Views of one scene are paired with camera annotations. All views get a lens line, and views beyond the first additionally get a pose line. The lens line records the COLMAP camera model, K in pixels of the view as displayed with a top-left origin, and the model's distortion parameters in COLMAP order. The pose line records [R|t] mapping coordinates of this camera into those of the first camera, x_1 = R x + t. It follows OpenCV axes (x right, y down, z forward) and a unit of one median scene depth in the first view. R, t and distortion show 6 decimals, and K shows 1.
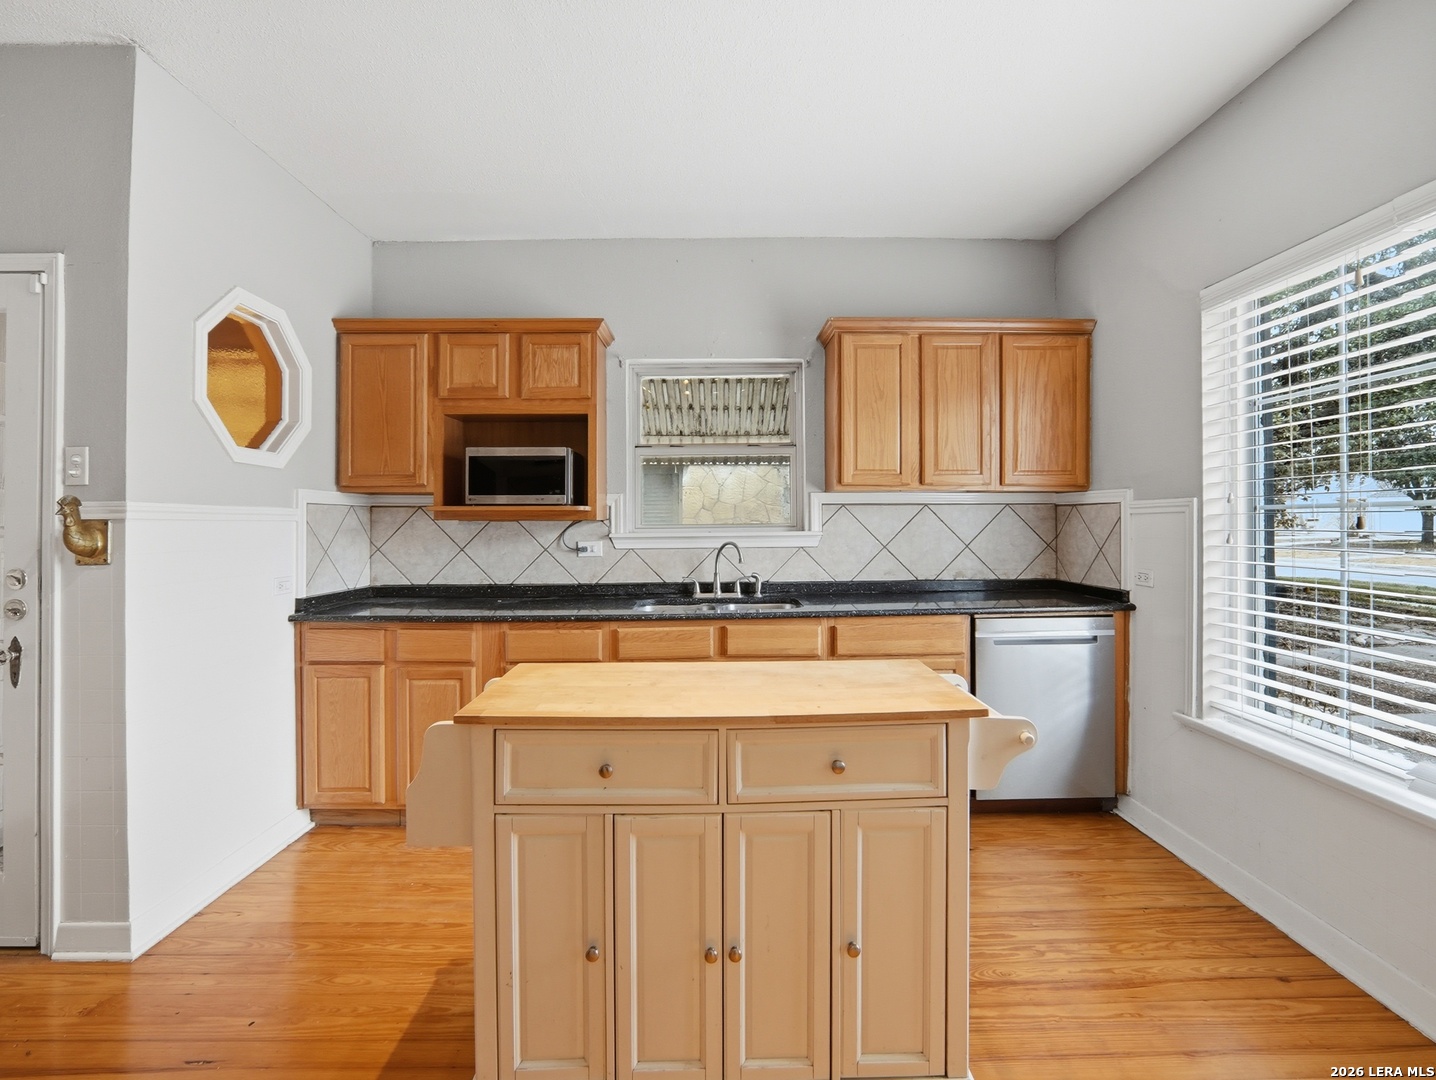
lens RADIAL K [[654.2, 0, 718.6], [0, 654.2, 529.0], [0, 0, 1]] dist [-0.010915, 0.000620]
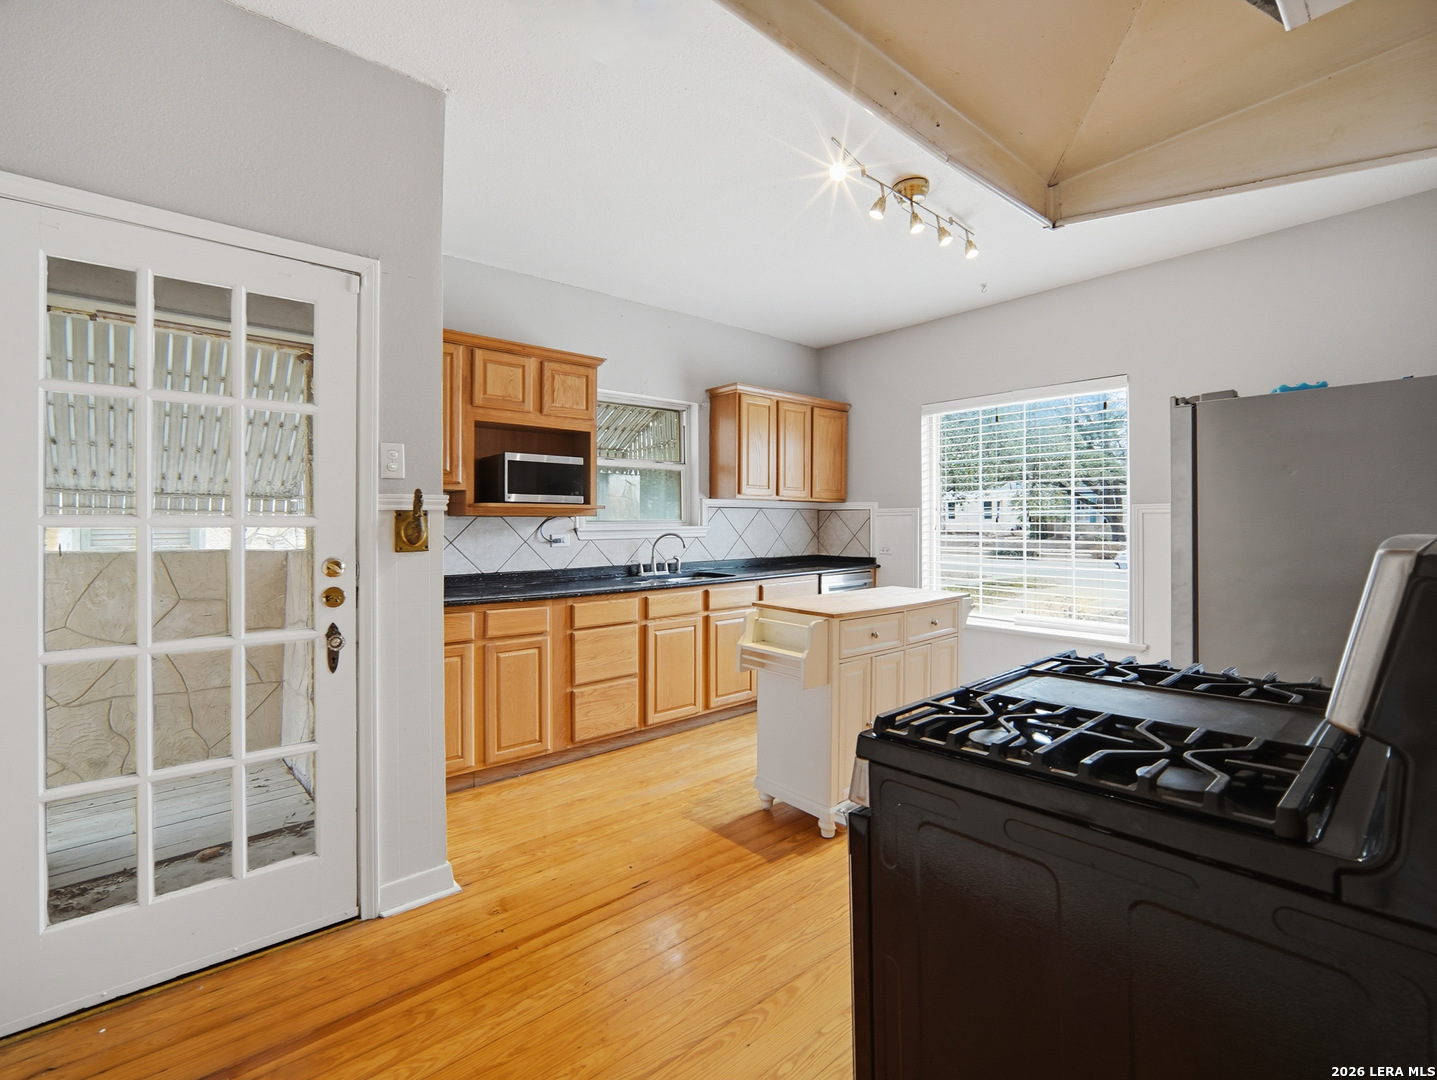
lens RADIAL K [[652.1, 0, 716.9], [0, 652.1, 535.0], [0, 0, 1]] dist [0.003035, 0.000220]
pose [[0.771377, -0.008763, 0.636318, -0.816932], [0.004530, 0.999955, 0.008279, 0.013228], [-0.636362, -0.003504, 0.771383, -0.123882]]
